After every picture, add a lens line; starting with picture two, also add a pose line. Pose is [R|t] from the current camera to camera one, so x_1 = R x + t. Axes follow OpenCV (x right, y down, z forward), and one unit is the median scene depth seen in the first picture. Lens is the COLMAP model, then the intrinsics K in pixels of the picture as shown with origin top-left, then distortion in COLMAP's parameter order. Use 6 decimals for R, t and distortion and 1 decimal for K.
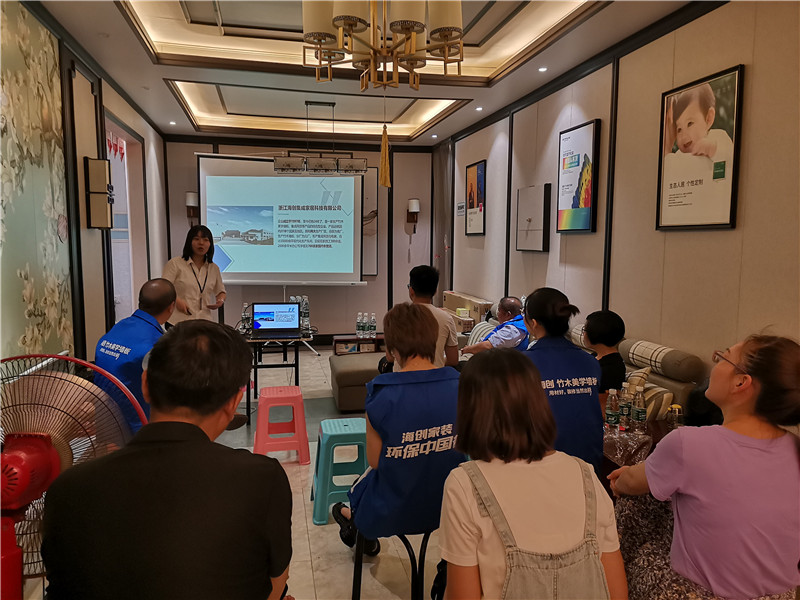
lens RADIAL K [[600.5, 0, 398.9], [0, 600.5, 304.8], [0, 0, 1]] dist [0.079144, -0.073779]
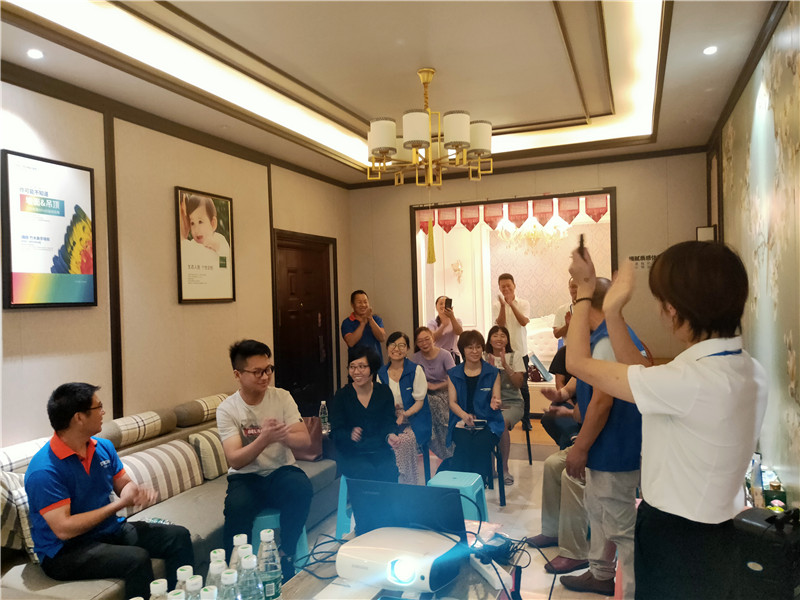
lens RADIAL K [[615.1, 0, 401.1], [0, 615.1, 298.1], [0, 0, 1]] dist [0.051970, -0.038031]
pose [[-0.828906, 0.019883, 0.559034, -0.462348], [0.086103, 0.991993, 0.092387, -0.168039], [-0.552721, 0.124715, -0.823981, 1.421531]]
